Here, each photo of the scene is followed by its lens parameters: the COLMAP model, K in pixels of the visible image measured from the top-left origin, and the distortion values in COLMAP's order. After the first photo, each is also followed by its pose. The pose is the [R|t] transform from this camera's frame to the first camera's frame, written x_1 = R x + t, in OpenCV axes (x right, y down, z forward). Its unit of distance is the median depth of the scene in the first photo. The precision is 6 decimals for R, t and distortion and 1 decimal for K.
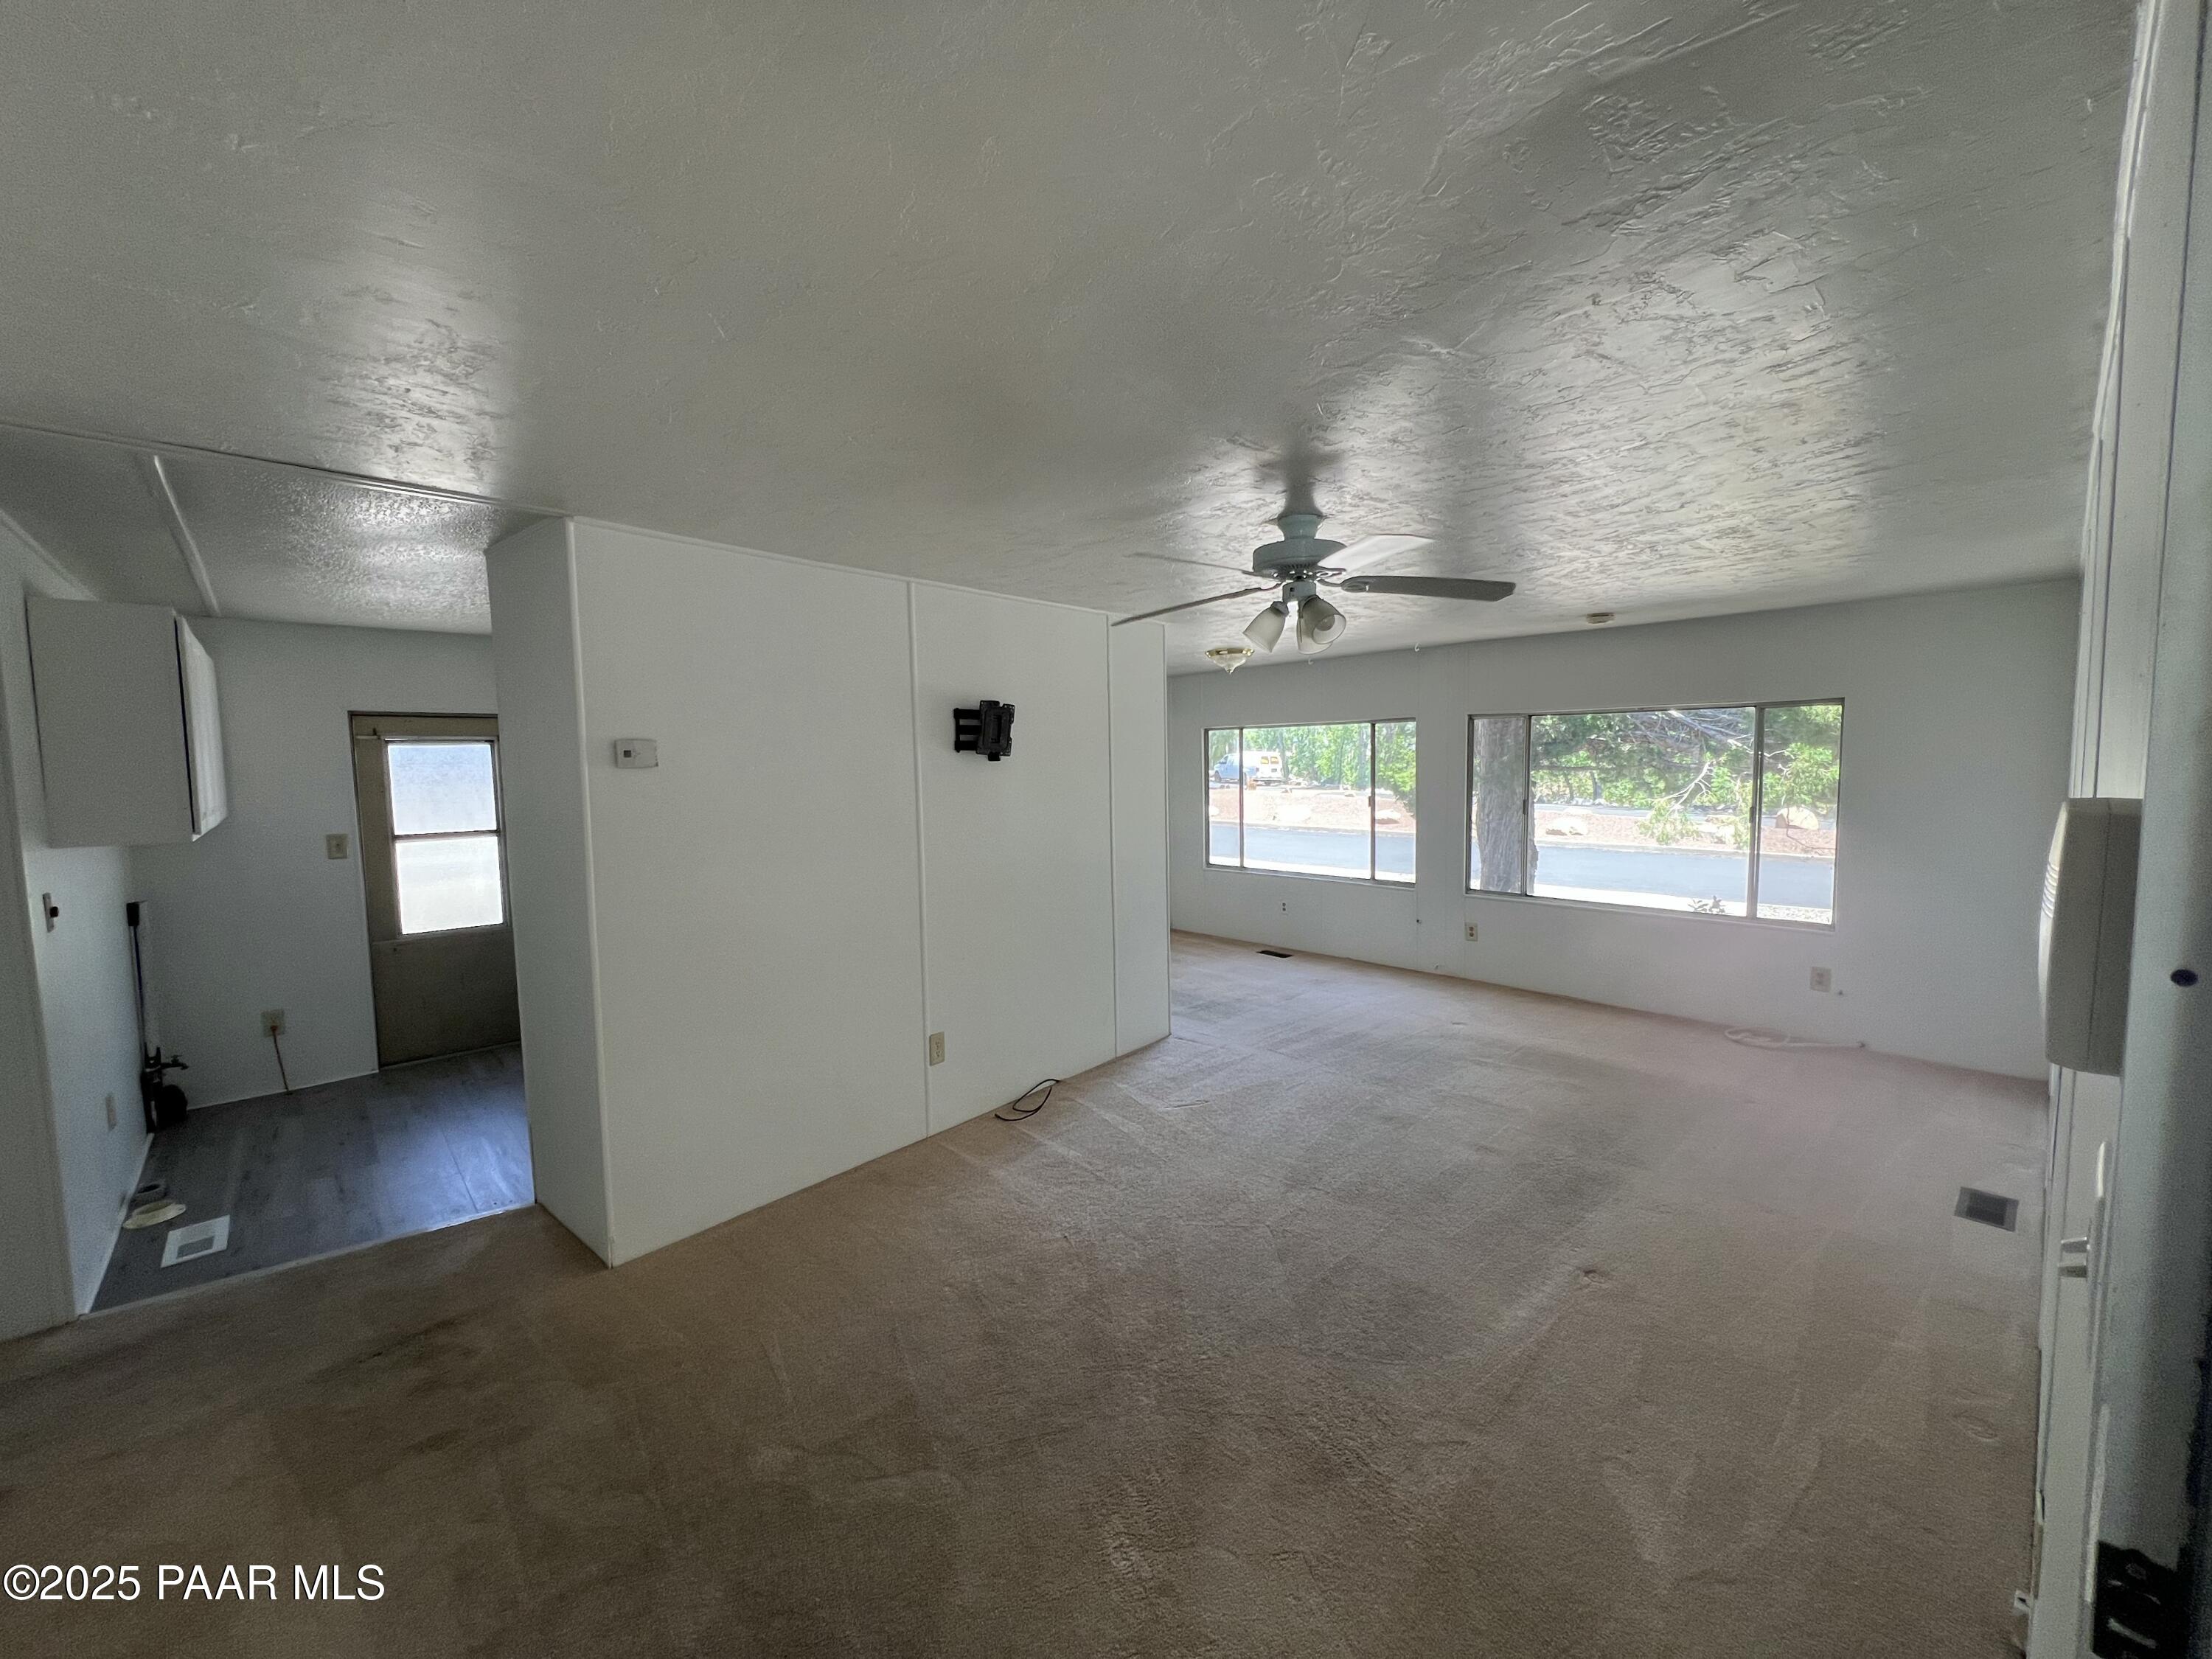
lens RADIAL K [[880.4, 0, 1100.2], [0, 880.4, 828.1], [0, 0, 1]] dist [0.001230, -0.002511]
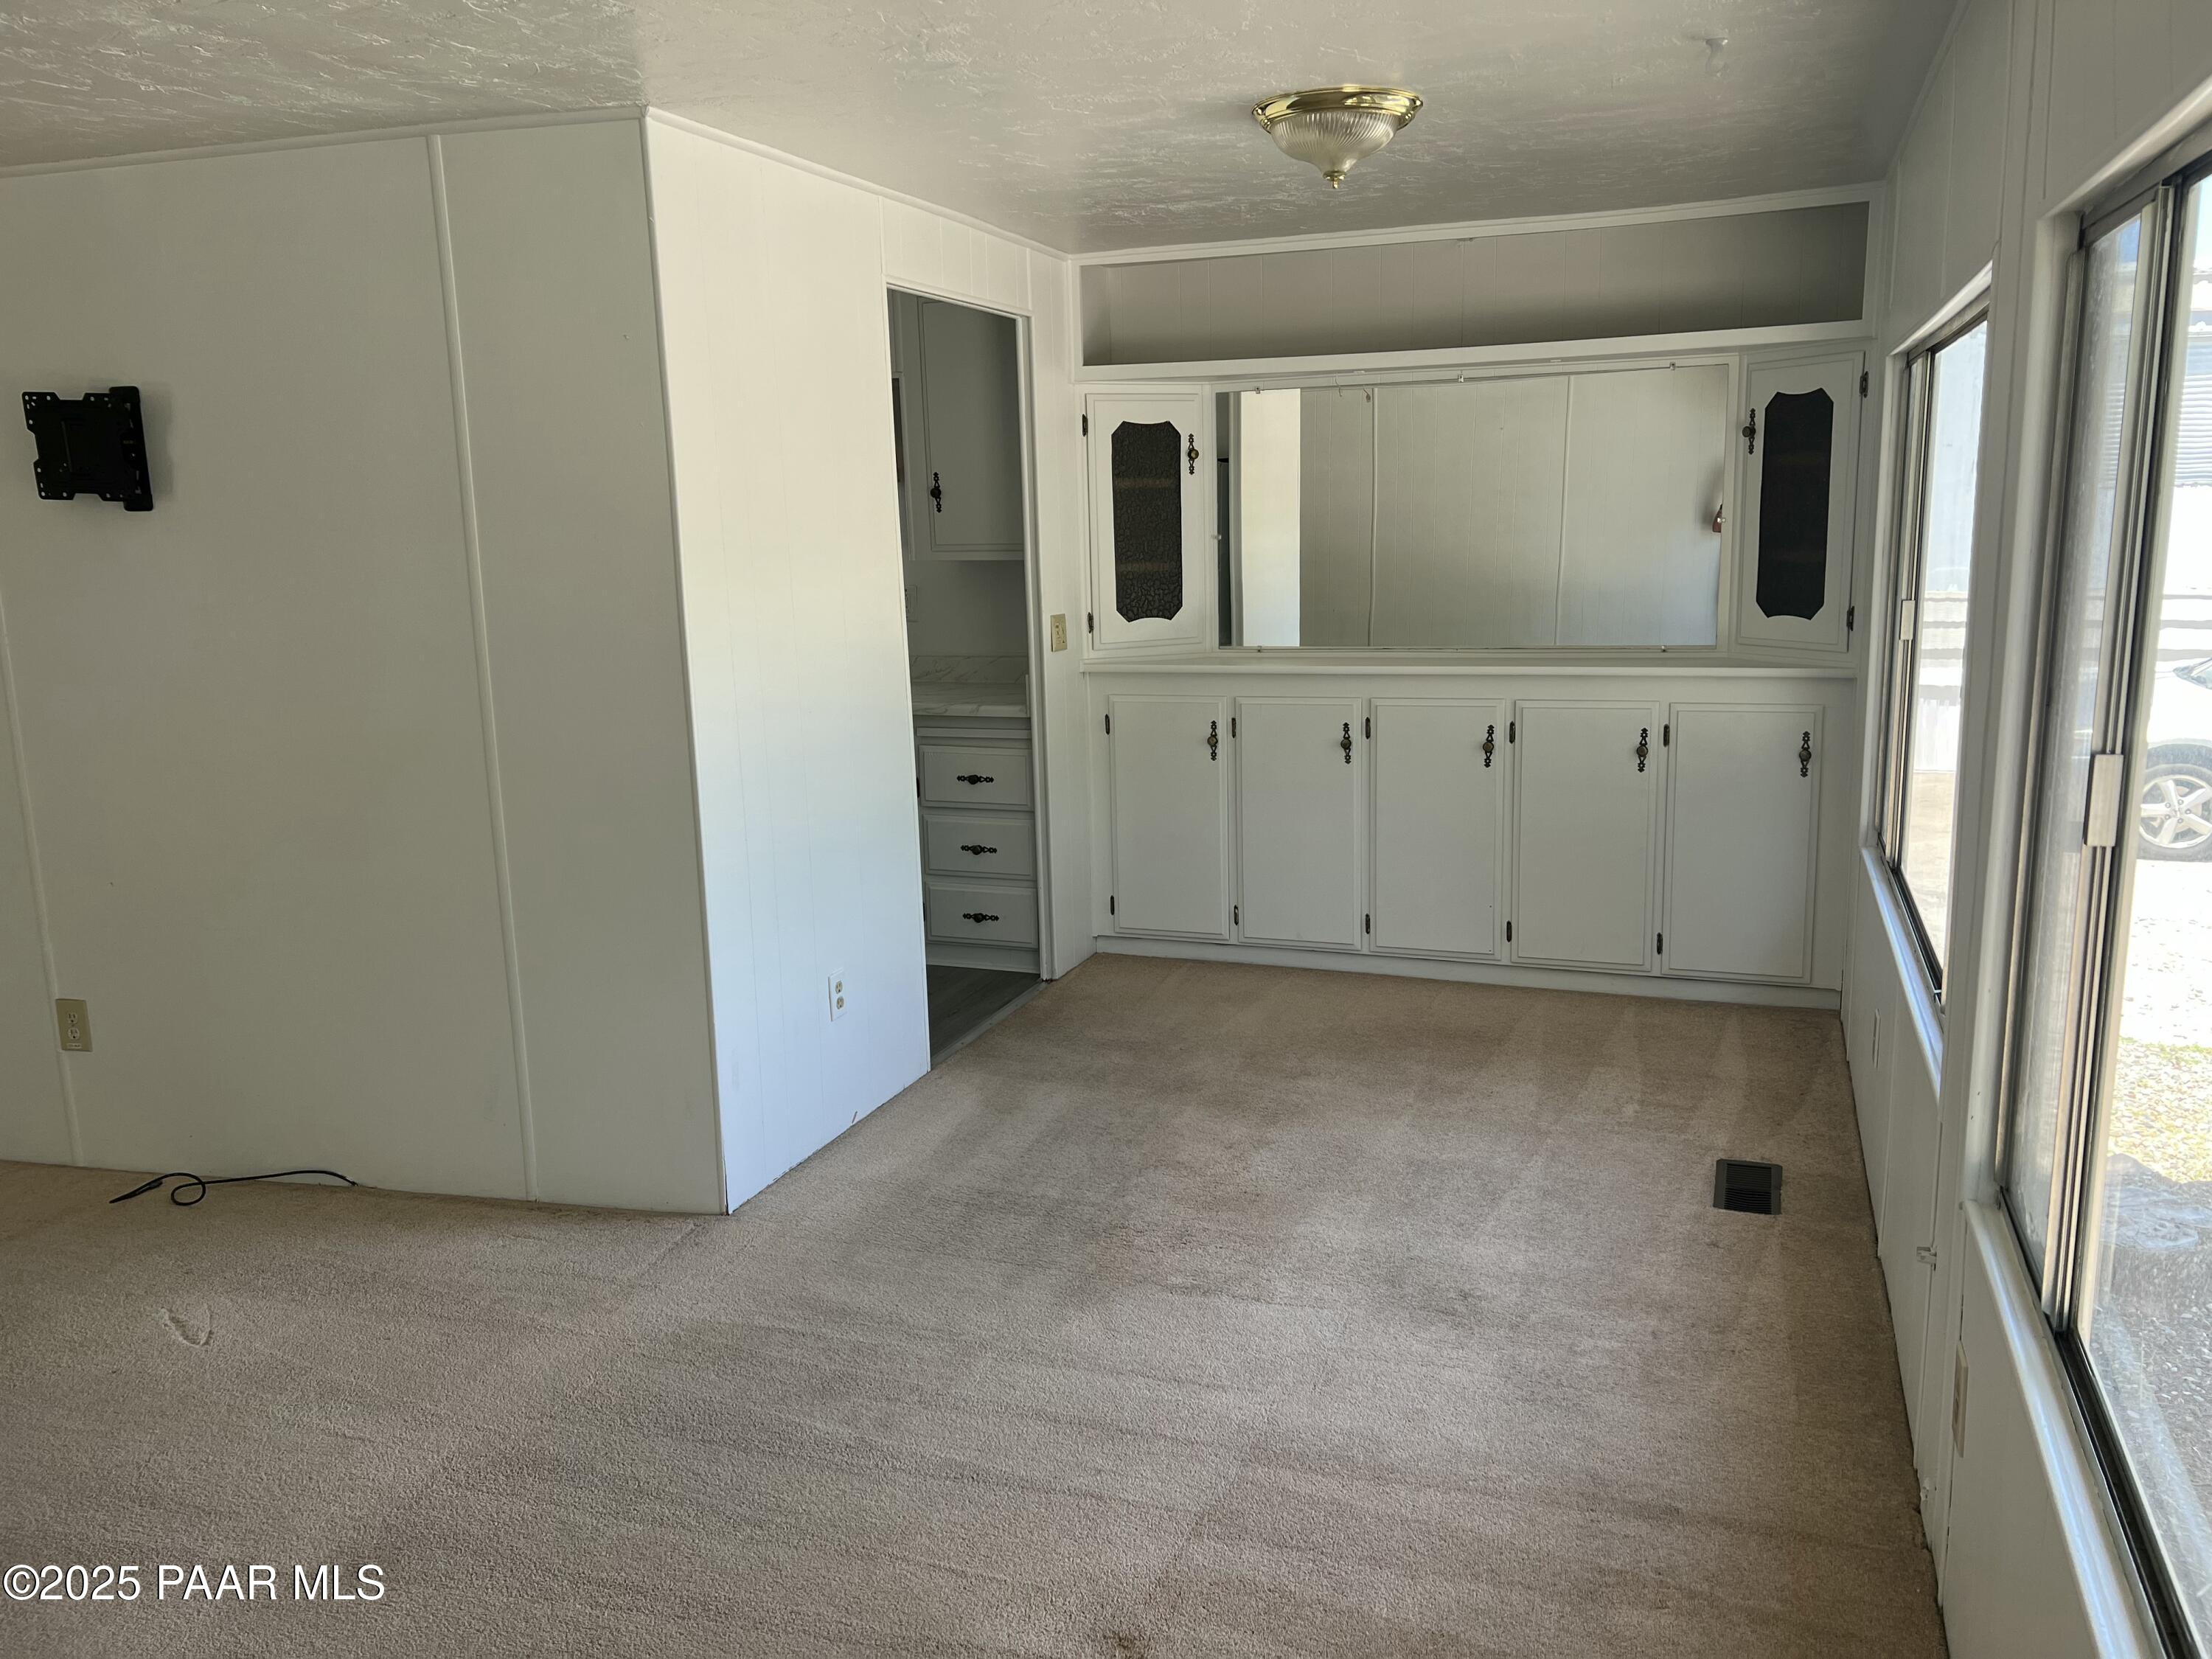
lens RADIAL K [[1653.4, 0, 1112.2], [0, 1653.4, 828.2], [0, 0, 1]] dist [0.065428, -0.072165]
pose [[0.455148, 0.183587, -0.871284, 0.963045], [-0.050734, 0.982271, 0.180470, -0.097260], [0.888969, -0.037937, 0.456393, 1.020771]]
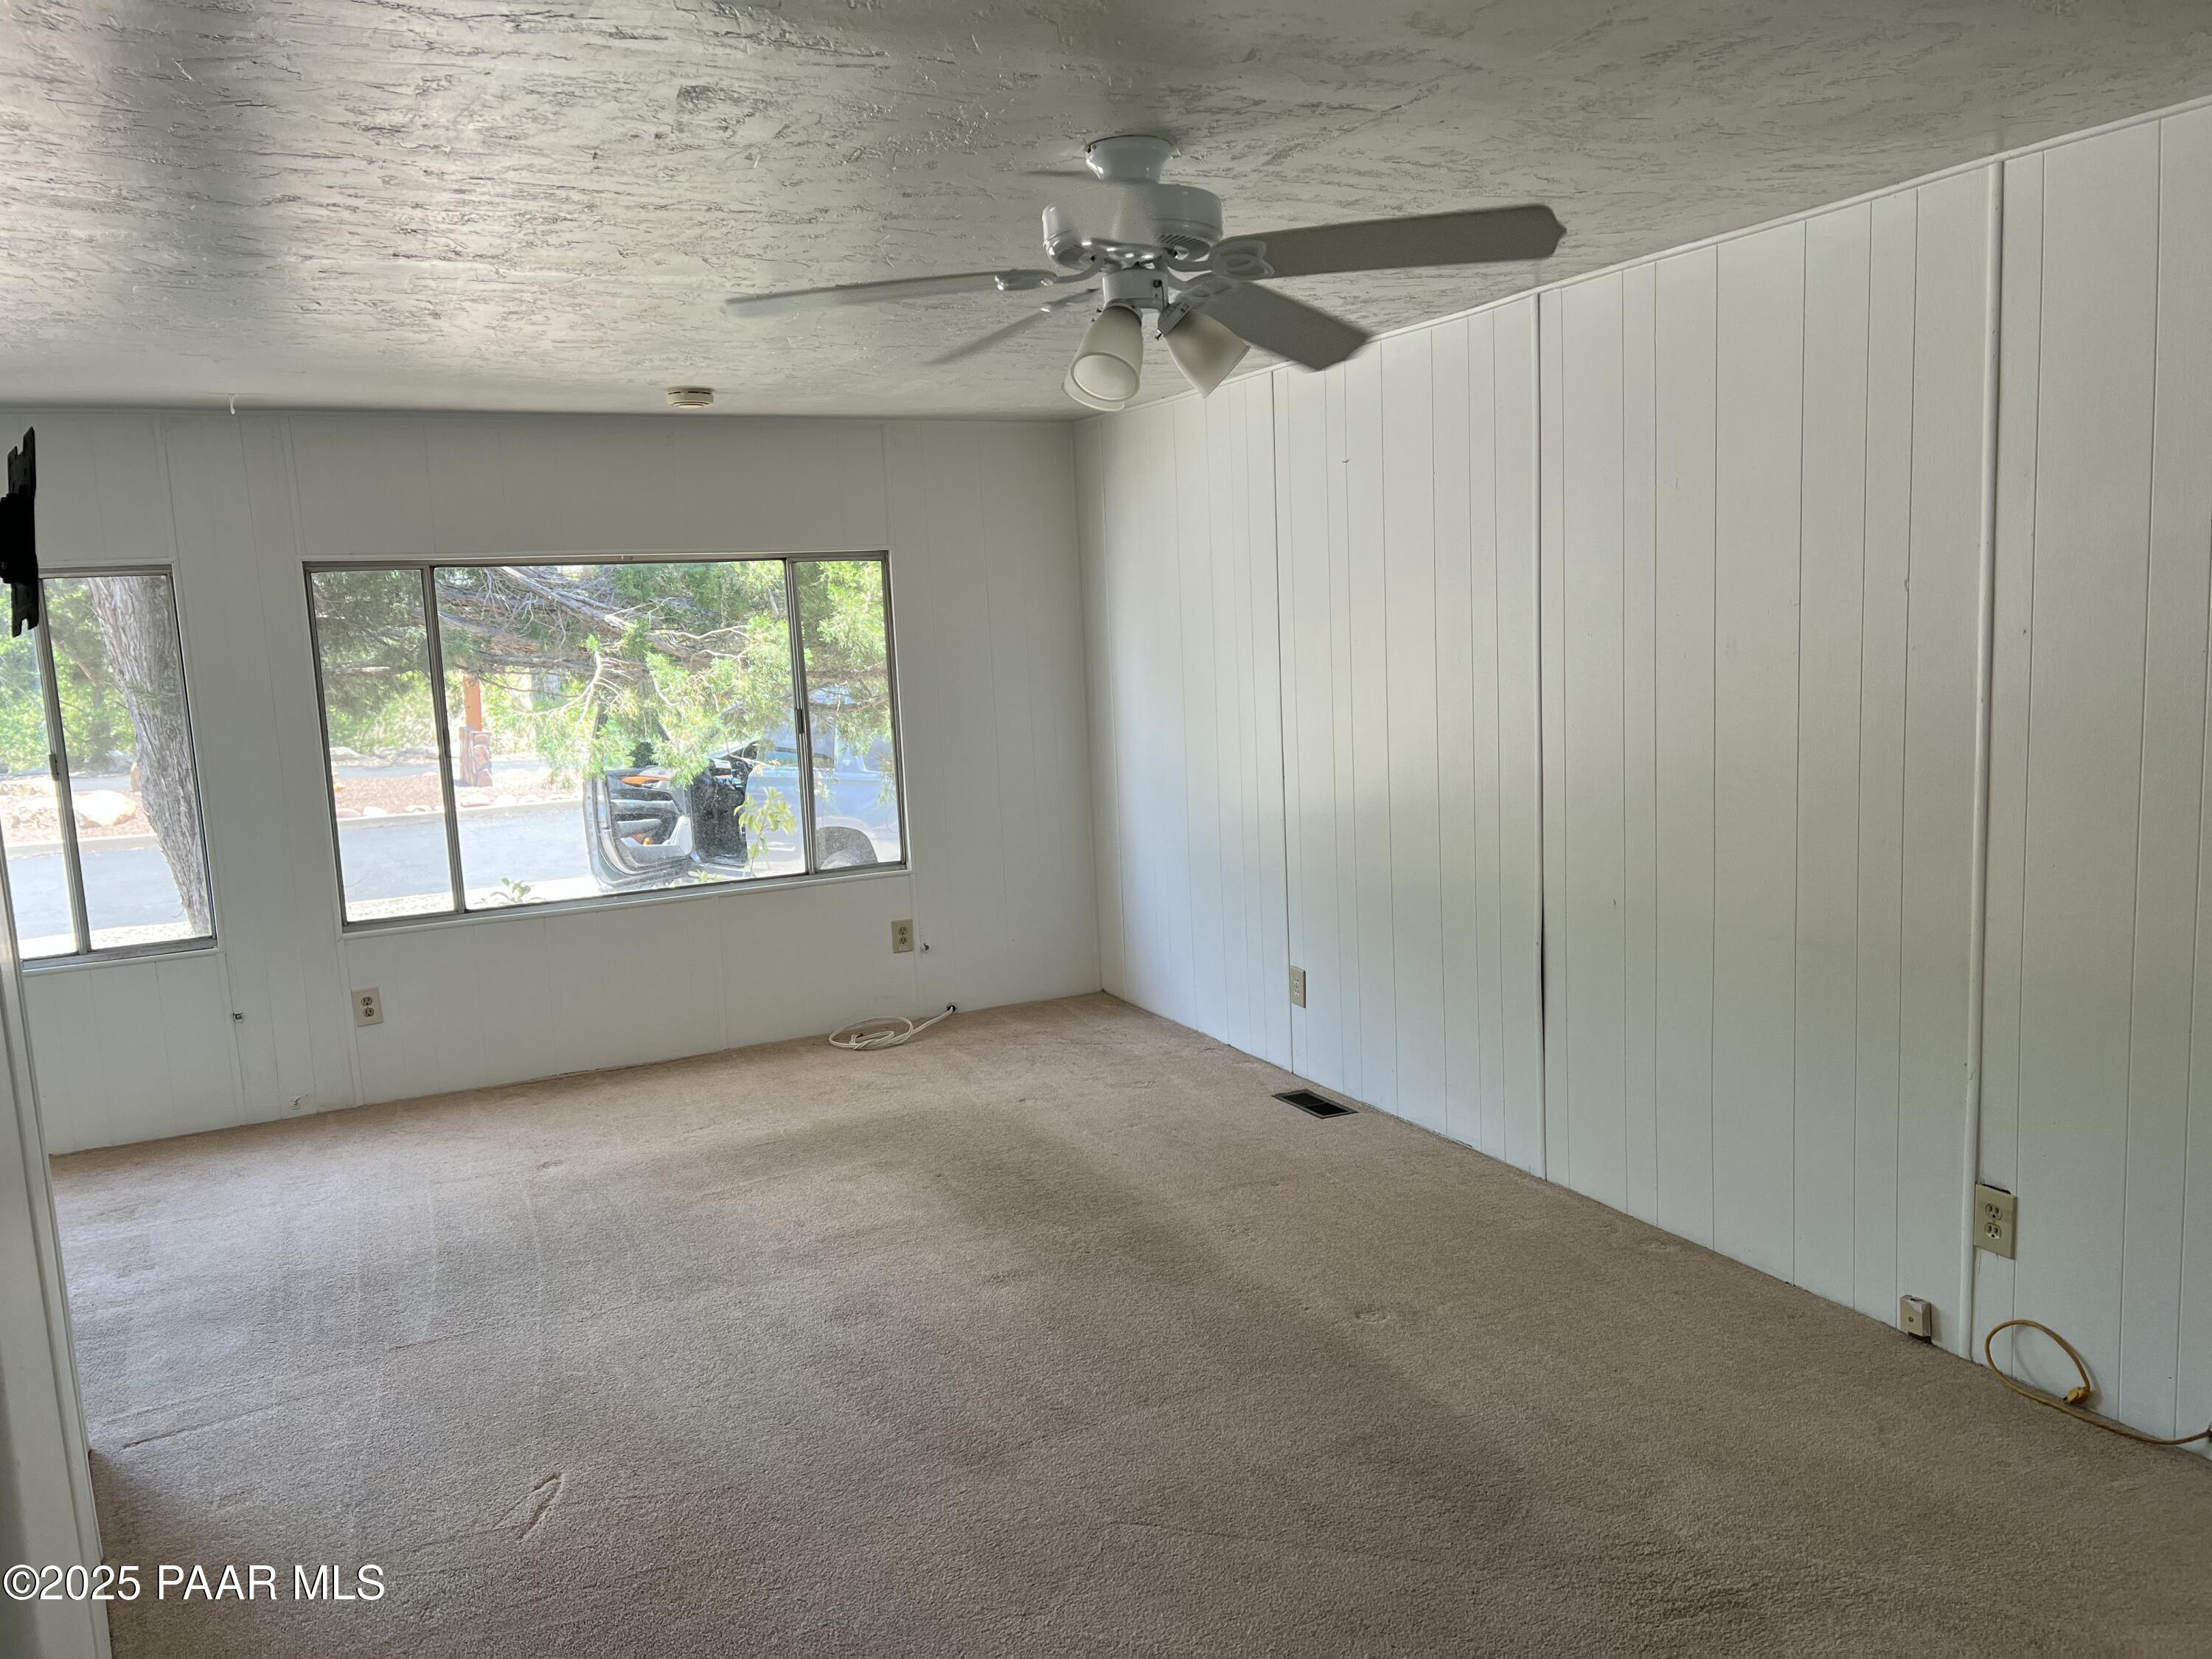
lens RADIAL K [[1653.4, 0, 1112.2], [0, 1653.4, 828.2], [0, 0, 1]] dist [0.065428, -0.072165]
pose [[0.294651, -0.125493, 0.947329, -0.527618], [0.116823, 0.988634, 0.094629, -0.033332], [-0.948437, 0.082787, 0.305962, 0.513816]]
